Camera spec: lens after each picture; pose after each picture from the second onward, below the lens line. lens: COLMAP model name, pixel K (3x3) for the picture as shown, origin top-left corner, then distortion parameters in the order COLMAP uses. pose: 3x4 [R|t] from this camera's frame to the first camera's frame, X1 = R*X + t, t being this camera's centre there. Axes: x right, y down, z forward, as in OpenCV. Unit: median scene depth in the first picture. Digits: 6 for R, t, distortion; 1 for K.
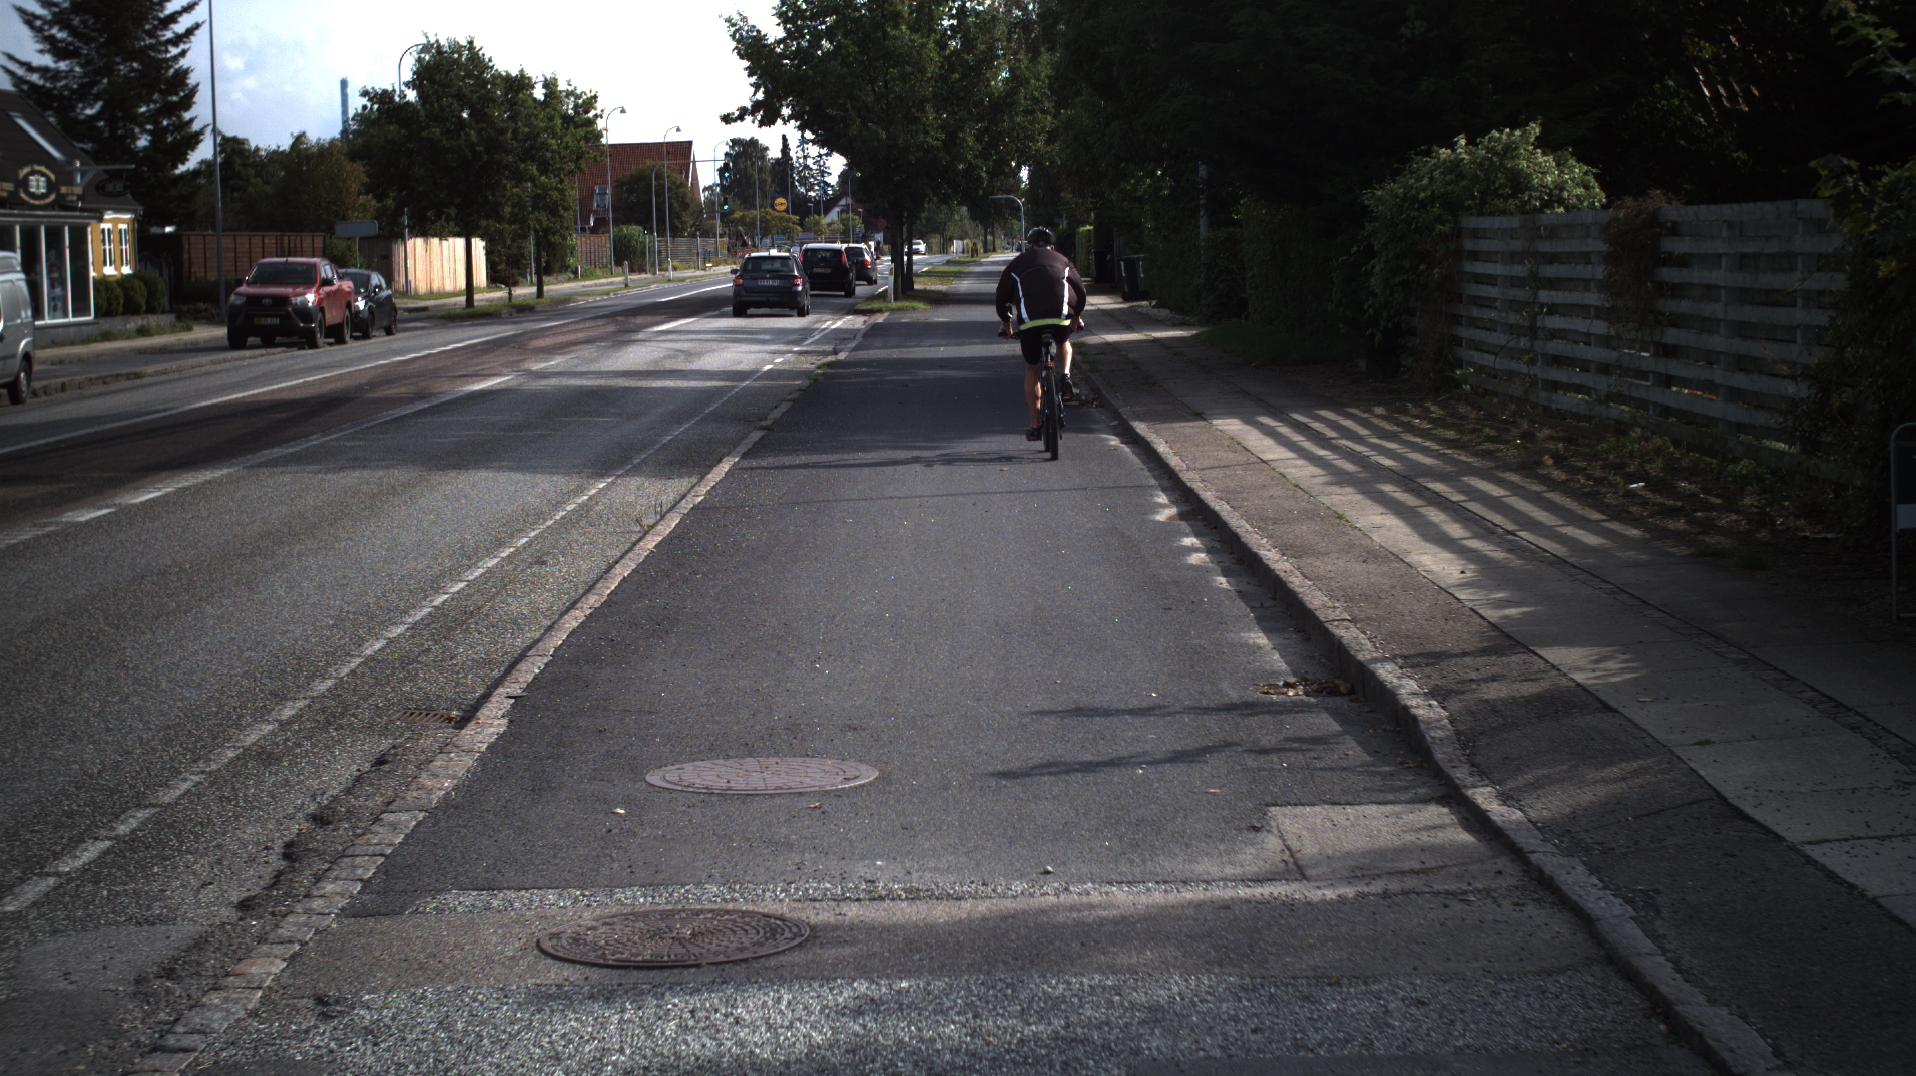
lens RADIAL K [[3415.7, 0, 958.0], [0, 3415.7, 538.0], [0, 0, 1]] dist [-0.256308, 0.136950]
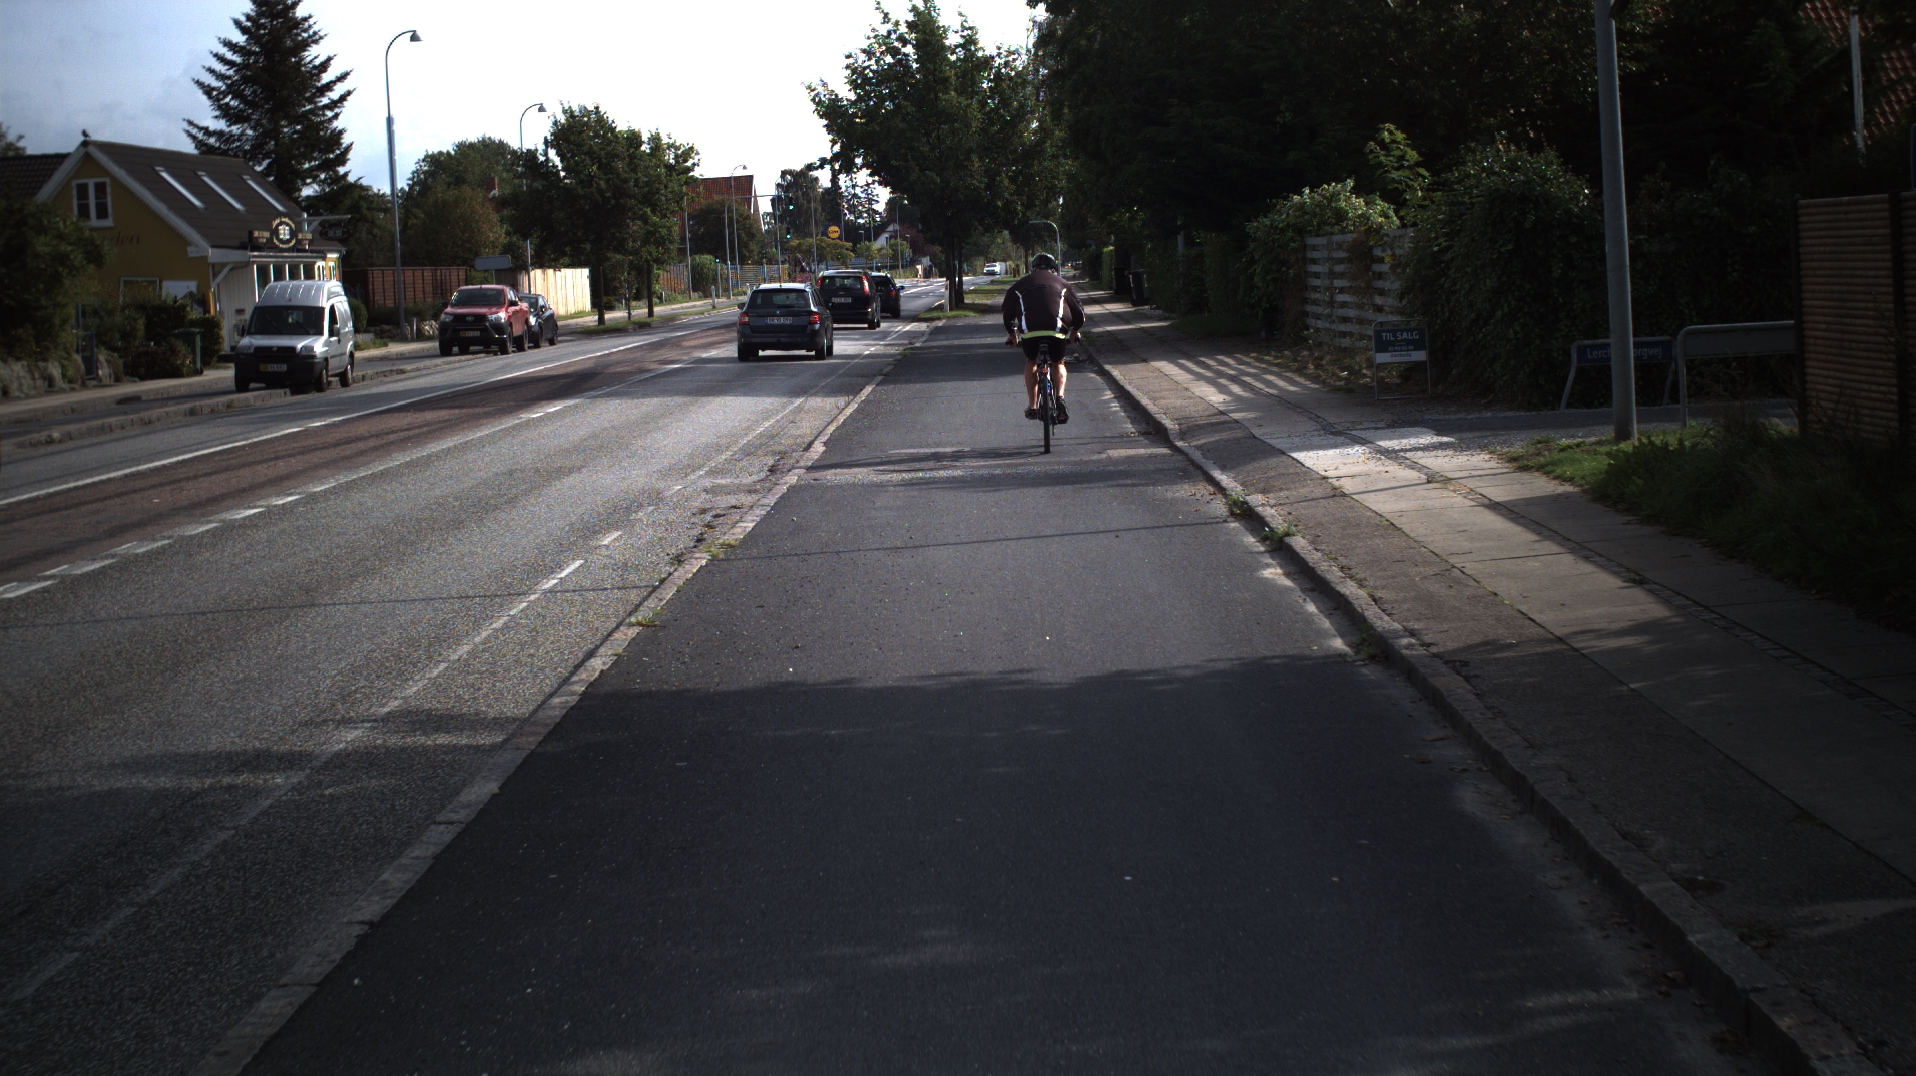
lens RADIAL K [[5366.6, 0, 958.0], [0, 5366.6, 538.0], [0, 0, 1]] dist [-0.538785, 0.910419]
pose [[0.999683, -0.022959, -0.010378, 0.002958], [0.022563, 0.999069, -0.036779, 0.088520], [0.011213, 0.036534, 0.999270, -0.987268]]
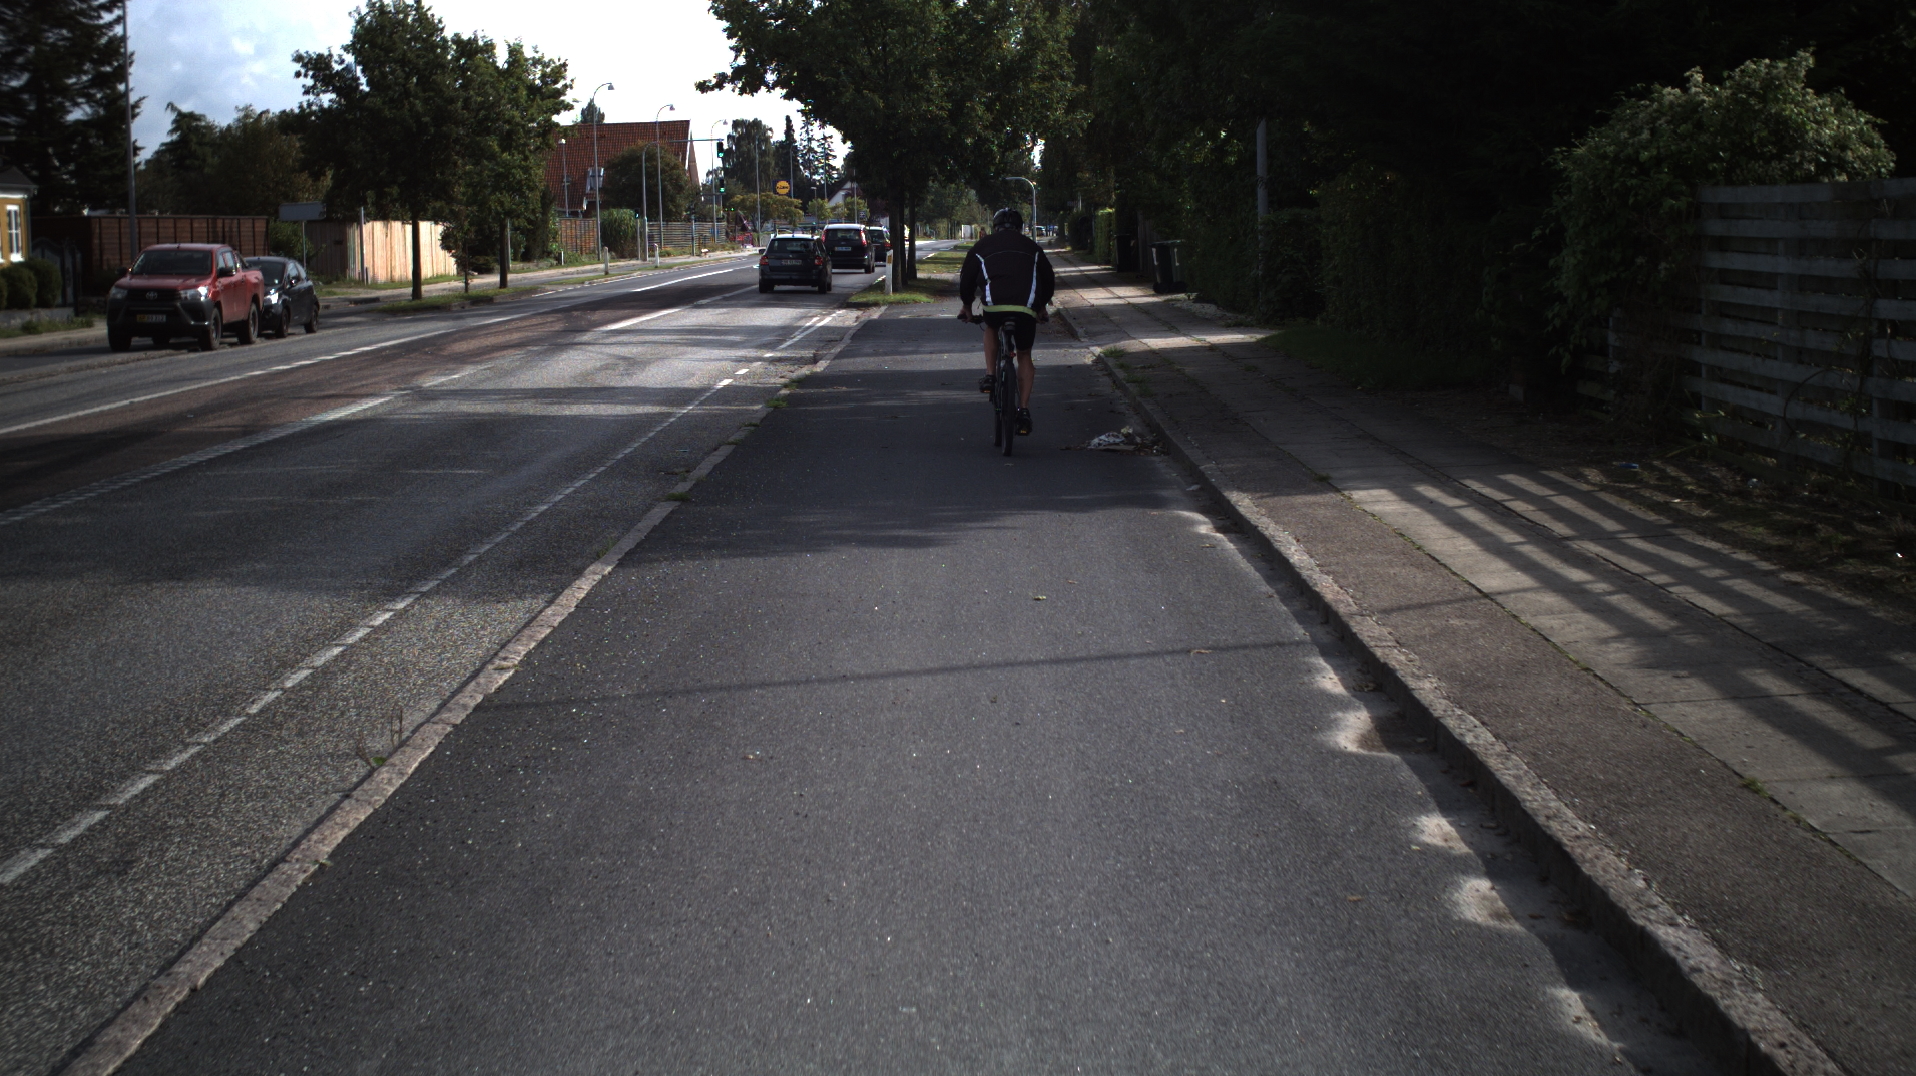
lens RADIAL K [[2875.6, 0, 958.0], [0, 2875.6, 538.0], [0, 0, 1]] dist [-0.182837, 0.002346]
pose [[0.999996, 0.001154, -0.002743, 0.000157], [-0.001097, 0.999787, 0.020616, -0.022397], [0.002766, -0.020612, 0.999784, 0.269220]]
